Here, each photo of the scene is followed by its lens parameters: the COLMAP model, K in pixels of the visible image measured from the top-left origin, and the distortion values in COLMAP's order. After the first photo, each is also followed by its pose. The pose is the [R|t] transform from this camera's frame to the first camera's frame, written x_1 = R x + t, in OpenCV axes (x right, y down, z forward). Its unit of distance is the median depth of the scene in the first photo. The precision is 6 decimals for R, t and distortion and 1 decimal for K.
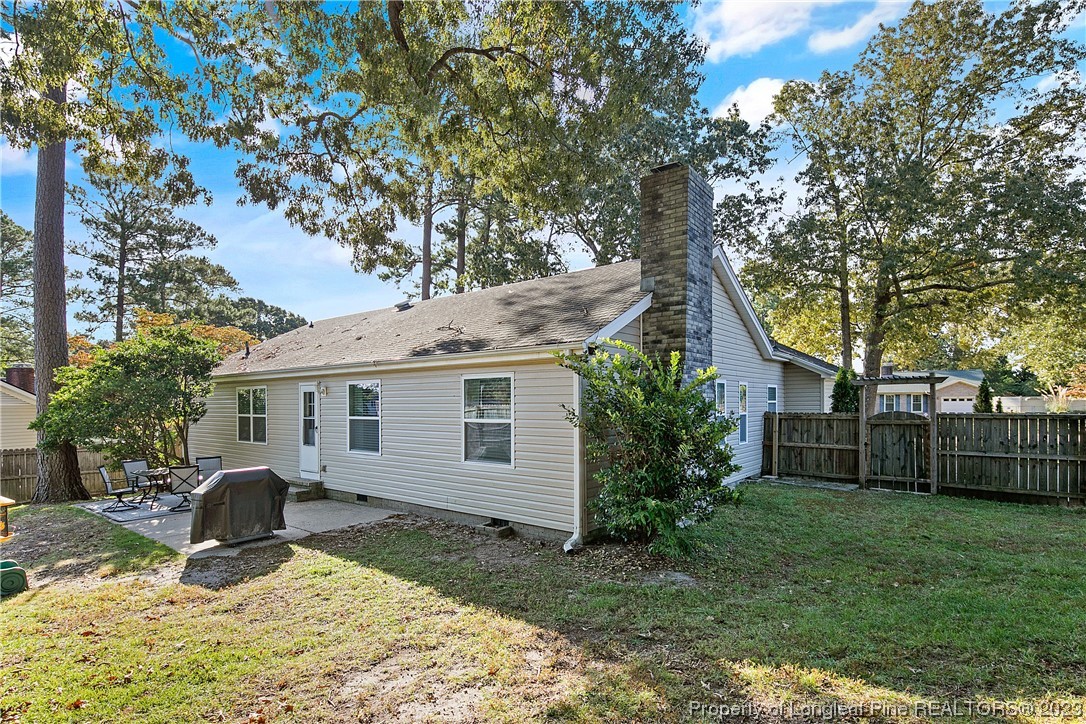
lens RADIAL K [[532.8, 0, 543.0], [0, 532.8, 405.8], [0, 0, 1]] dist [-0.000471, -0.000287]
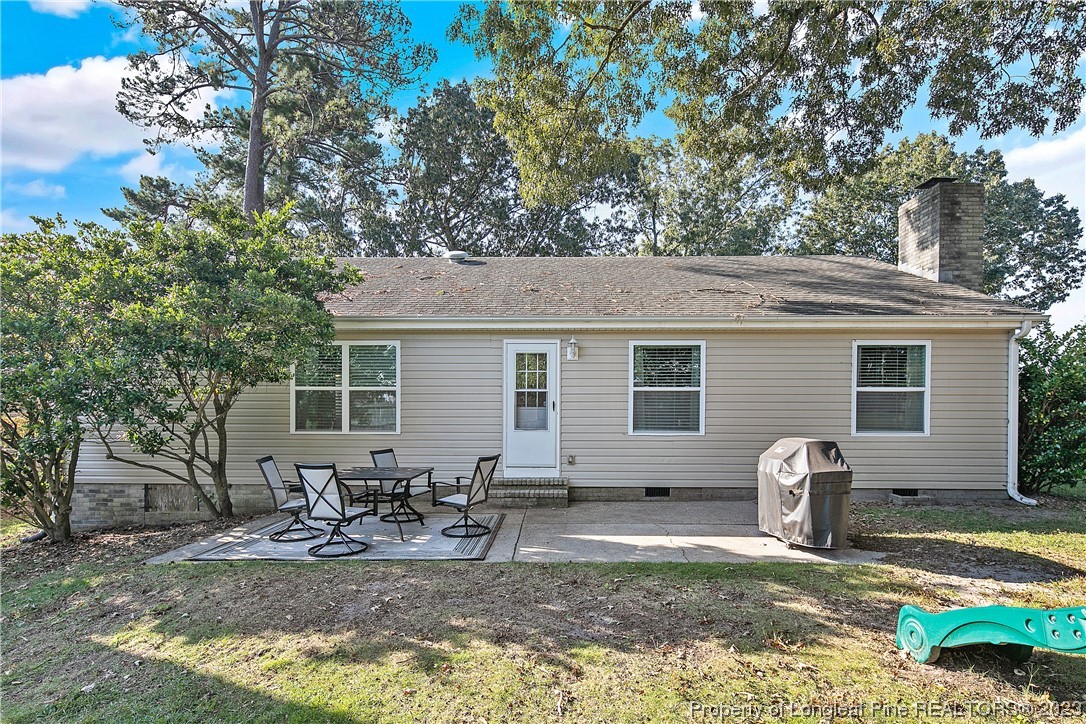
lens RADIAL K [[529.4, 0, 543.0], [0, 529.4, 422.4], [0, 0, 1]] dist [0.000379, -0.000162]
pose [[0.796763, 0.003221, 0.604283, -1.179914], [-0.004599, 0.999989, 0.000734, 0.089581], [-0.604274, -0.003364, 0.796769, 0.607581]]
